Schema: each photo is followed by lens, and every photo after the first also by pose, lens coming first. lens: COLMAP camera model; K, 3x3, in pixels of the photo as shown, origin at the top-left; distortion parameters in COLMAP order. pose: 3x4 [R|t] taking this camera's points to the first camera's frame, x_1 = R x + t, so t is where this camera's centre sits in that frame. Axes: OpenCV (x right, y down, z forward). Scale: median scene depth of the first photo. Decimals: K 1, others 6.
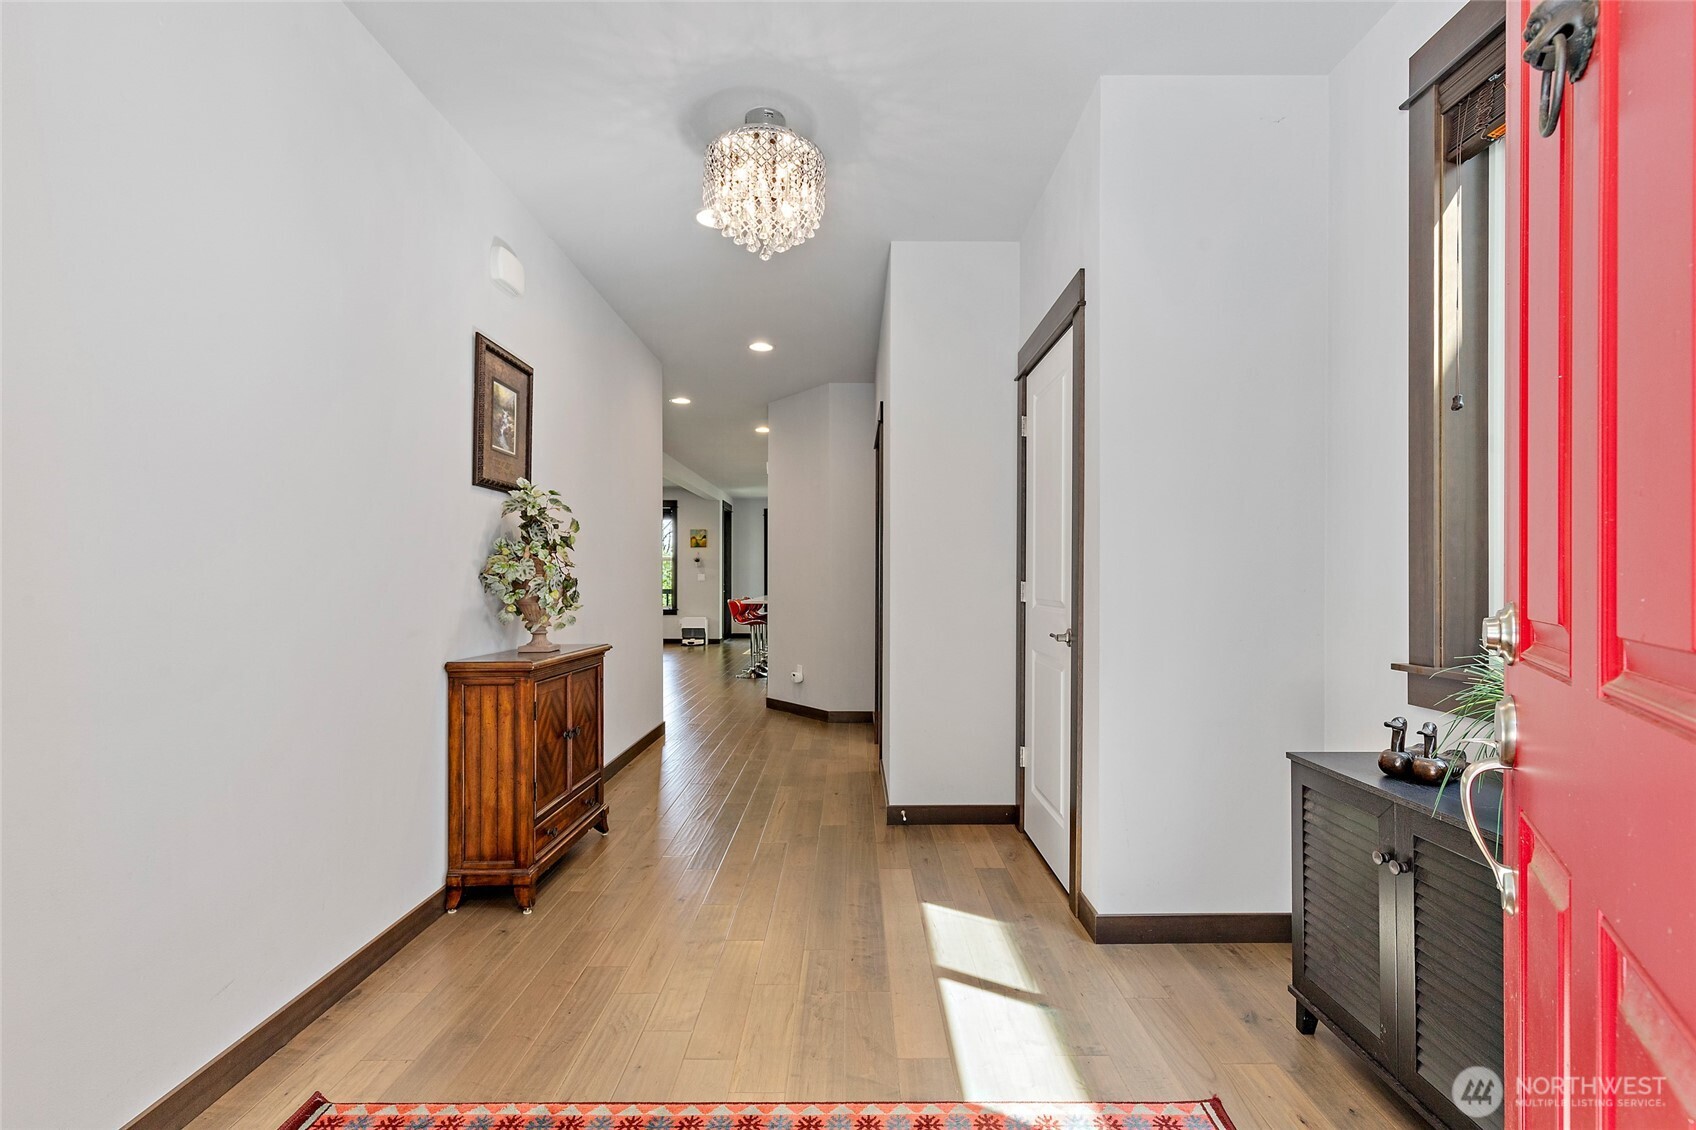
lens RADIAL K [[767.4, 0, 848.0], [0, 767.4, 565.0], [0, 0, 1]] dist [0.000235, -0.000237]
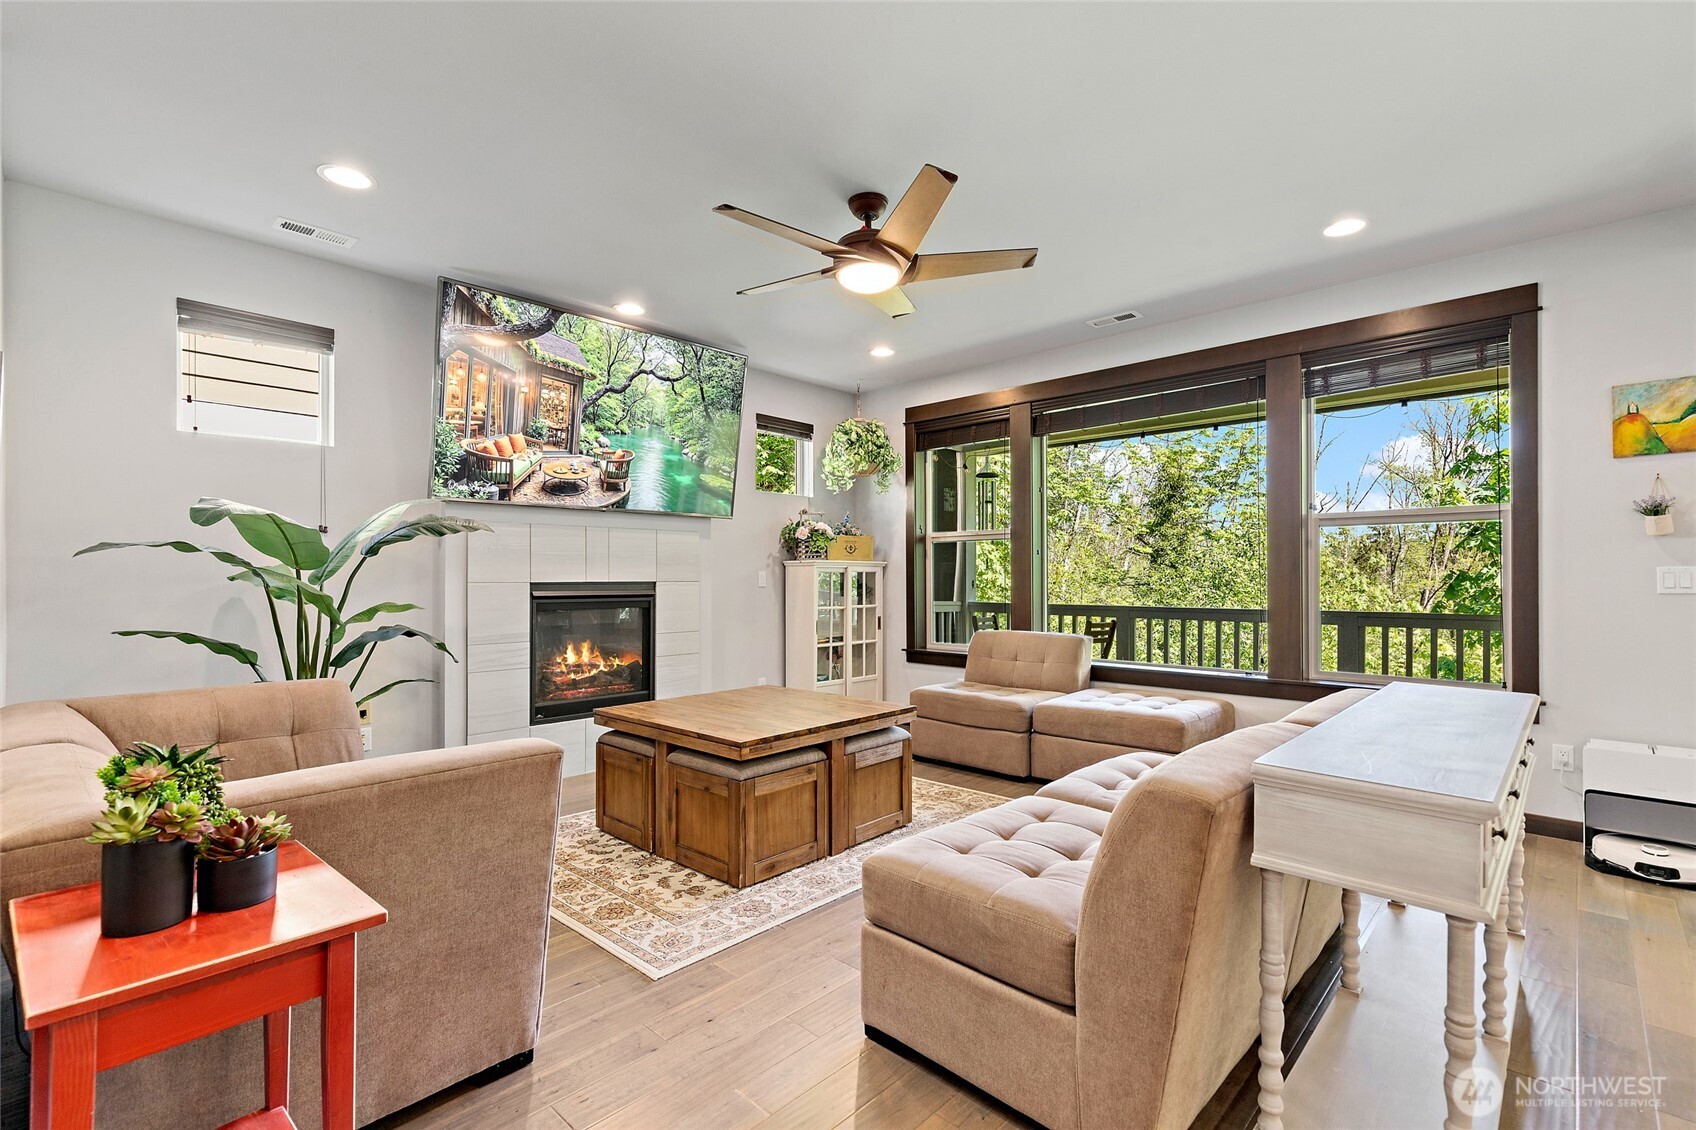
lens RADIAL K [[767.4, 0, 848.0], [0, 767.4, 565.0], [0, 0, 1]] dist [0.000235, -0.000237]
pose [[0.727702, -0.016632, -0.685692, -0.215773], [0.014488, 0.999856, -0.008876, 0.009758], [0.685740, -0.003475, 0.727838, 0.652482]]
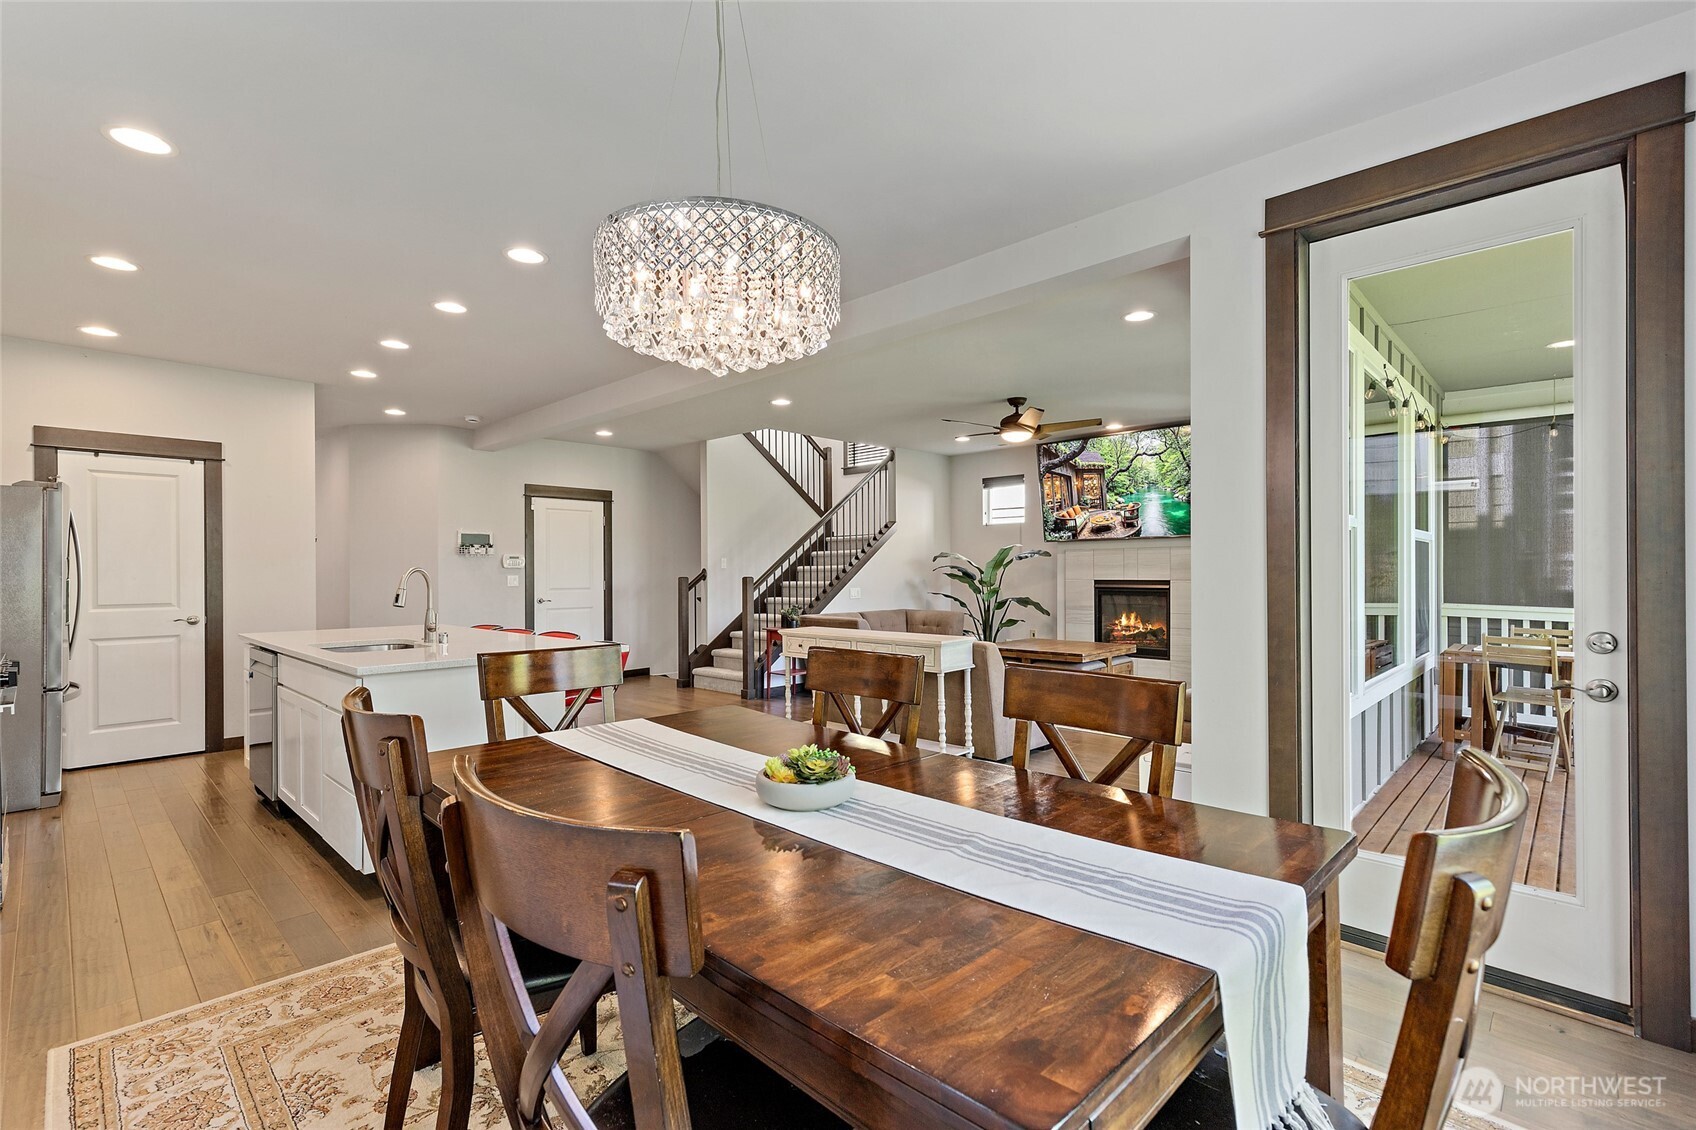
lens RADIAL K [[769.5, 0, 854.0], [0, 769.5, 592.0], [0, 0, 1]] dist [0.001872, 0.000346]
pose [[-0.690189, 0.015346, -0.723467, 0.053473], [0.009399, 0.999881, 0.012242, 0.012970], [0.723568, 0.001650, -0.690251, 1.087324]]
